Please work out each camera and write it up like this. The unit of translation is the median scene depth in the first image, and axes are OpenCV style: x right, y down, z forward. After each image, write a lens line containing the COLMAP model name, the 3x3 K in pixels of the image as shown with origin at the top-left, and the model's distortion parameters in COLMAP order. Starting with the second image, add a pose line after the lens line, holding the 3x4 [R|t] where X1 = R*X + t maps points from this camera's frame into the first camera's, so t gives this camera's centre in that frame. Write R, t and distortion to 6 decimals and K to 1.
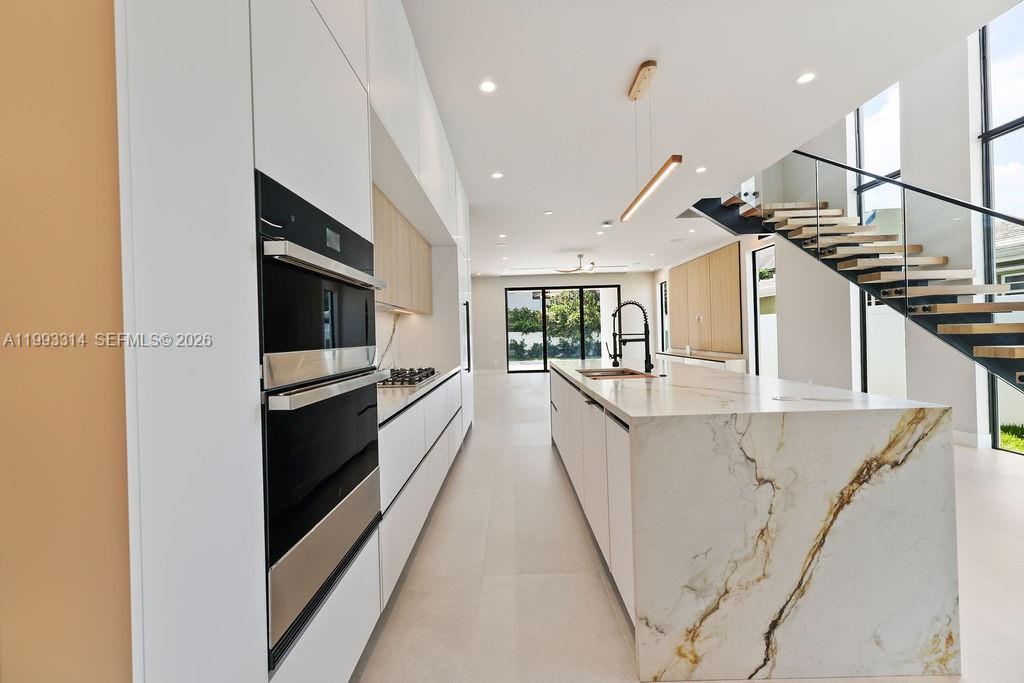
lens RADIAL K [[413.7, 0, 512.7], [0, 413.7, 332.7], [0, 0, 1]] dist [0.000431, -0.000039]
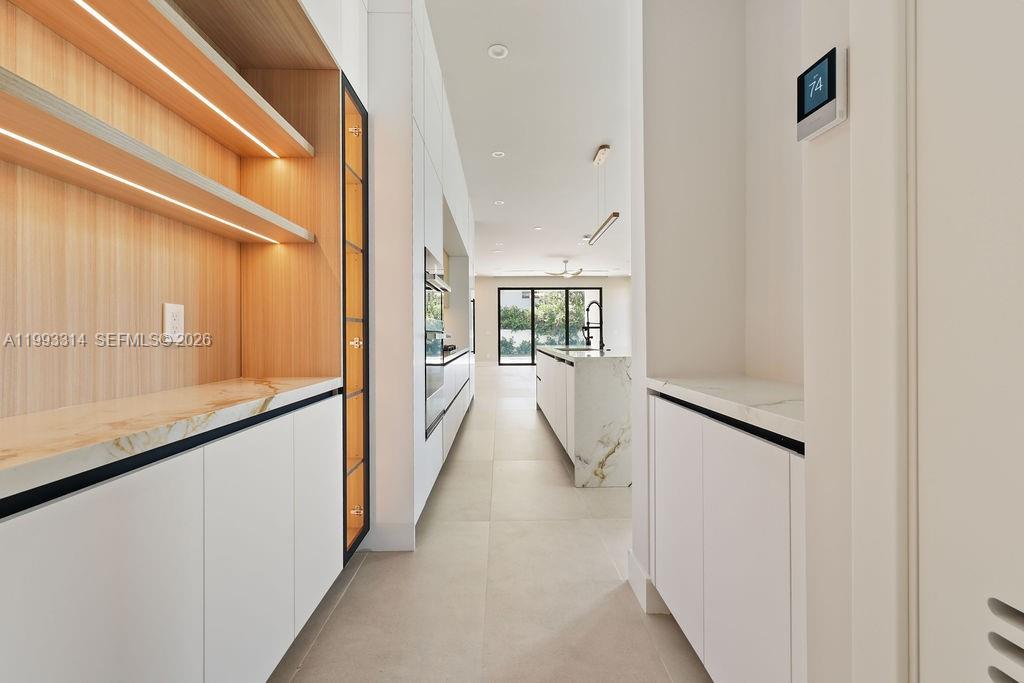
lens RADIAL K [[413.7, 0, 512.7], [0, 413.7, 332.7], [0, 0, 1]] dist [0.000431, -0.000039]
pose [[0.999348, 0.022551, 0.028186, -0.008423], [-0.022628, 0.999741, 0.002397, 0.009062], [-0.028124, -0.003034, 0.999600, -0.111563]]
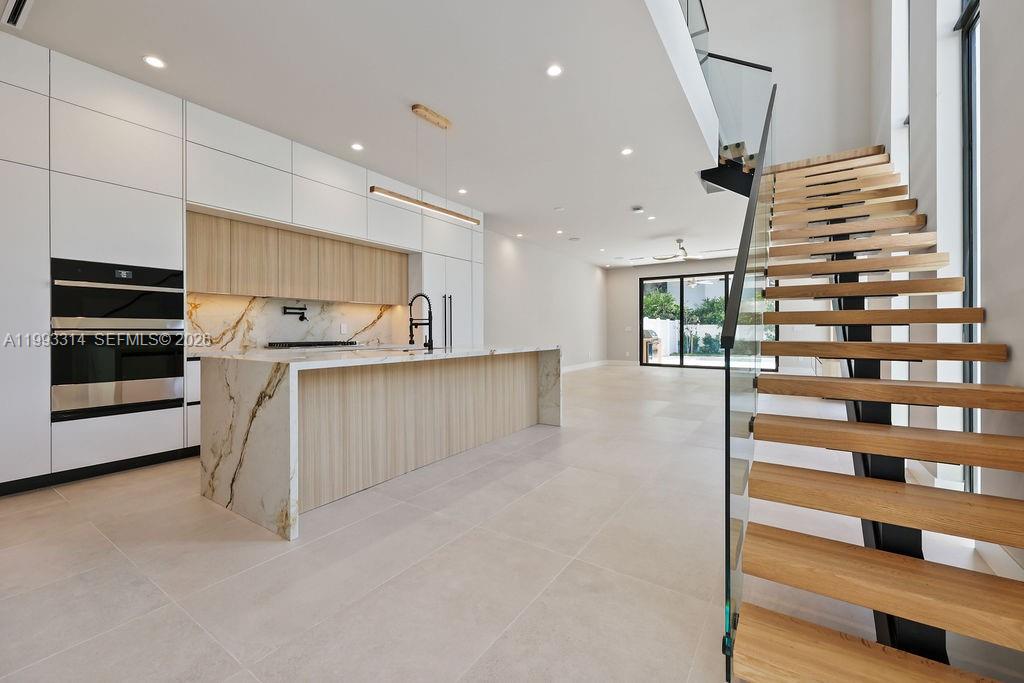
lens RADIAL K [[411.5, 0, 511.2], [0, 411.5, 328.8], [0, 0, 1]] dist [0.000666, -0.000054]
pose [[0.838620, 0.025324, -0.544127, 0.276374], [-0.019387, 0.999673, 0.016645, 0.001496], [0.544371, -0.003410, 0.838838, 0.019825]]
